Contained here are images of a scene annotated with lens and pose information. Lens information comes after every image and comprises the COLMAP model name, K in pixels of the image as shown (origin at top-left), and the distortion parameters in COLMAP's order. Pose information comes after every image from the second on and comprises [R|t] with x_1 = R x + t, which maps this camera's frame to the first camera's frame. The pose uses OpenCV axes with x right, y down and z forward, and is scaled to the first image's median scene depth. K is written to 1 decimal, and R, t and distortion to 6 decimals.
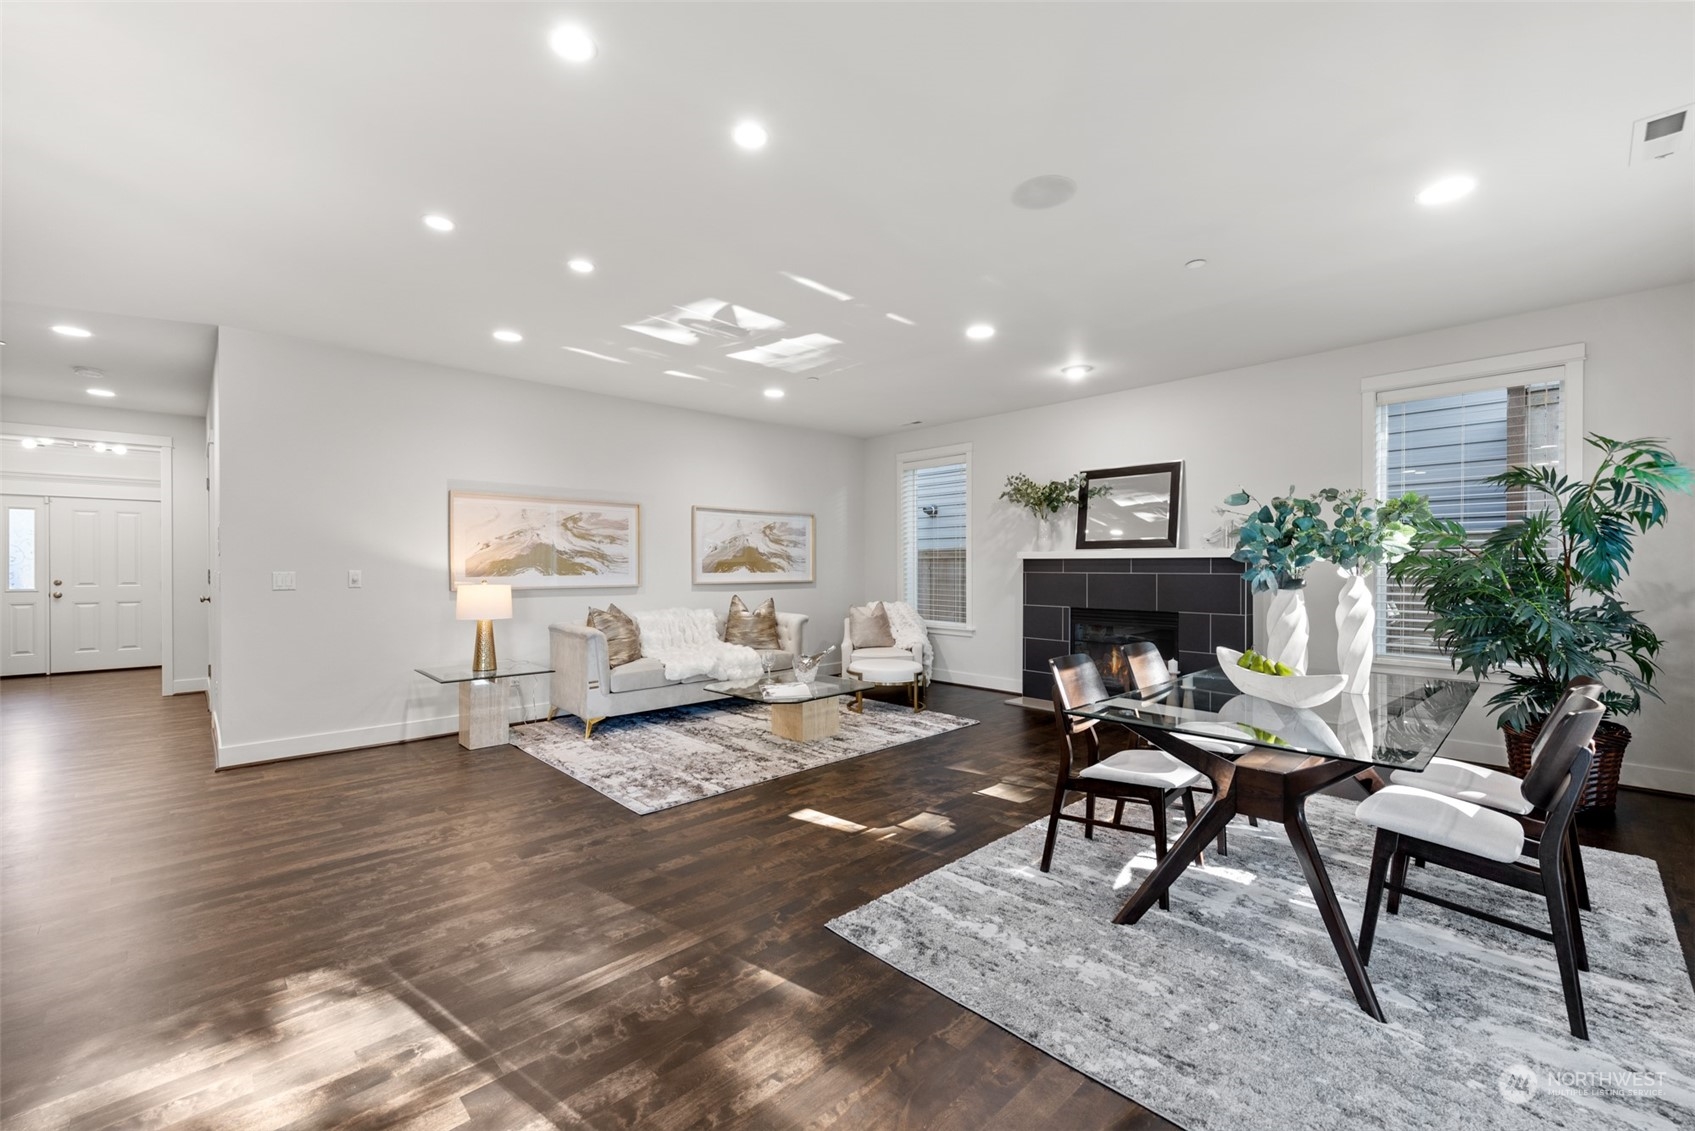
lens RADIAL K [[674.1, 0, 855.3], [0, 674.1, 563.5], [0, 0, 1]] dist [0.003271, -0.000002]
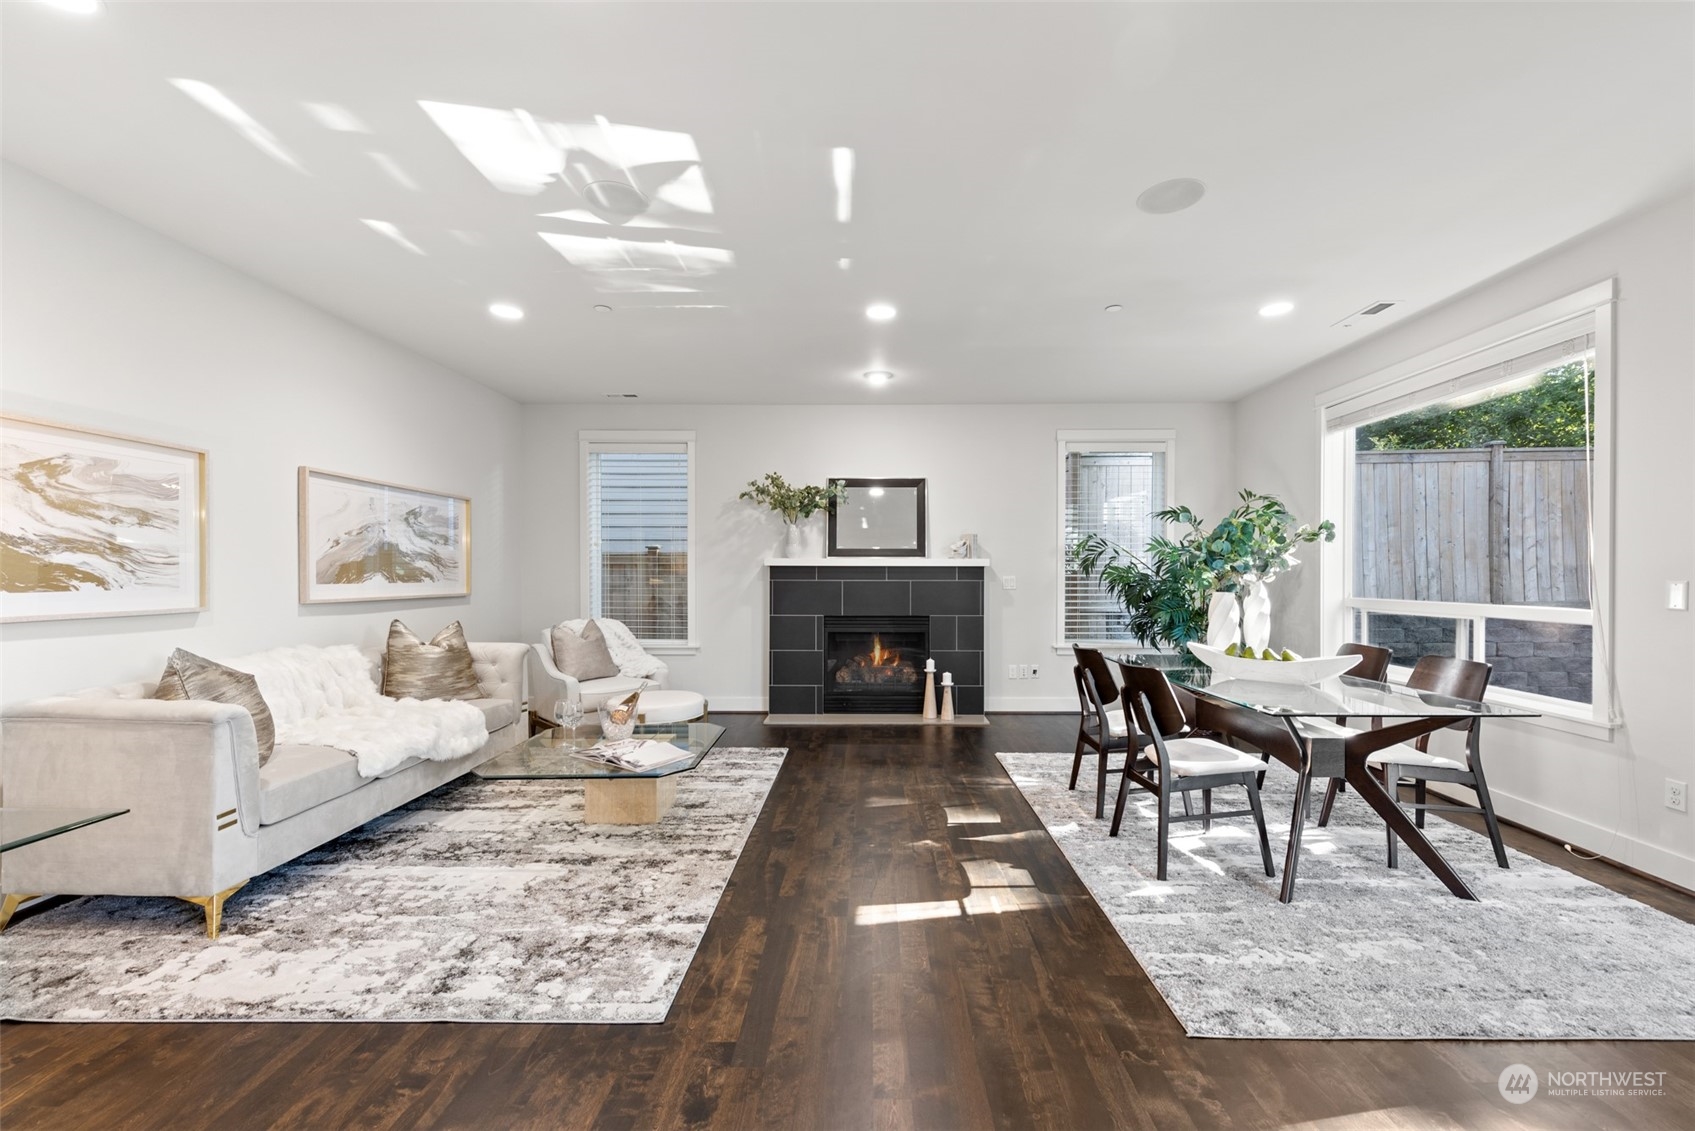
lens RADIAL K [[668.6, 0, 851.4], [0, 668.6, 574.8], [0, 0, 1]] dist [0.004361, -0.000034]
pose [[0.705983, 0.000701, 0.708229, -0.342740], [-0.004592, 0.999983, 0.003587, 0.001973], [-0.708214, -0.005785, 0.705974, 0.290079]]
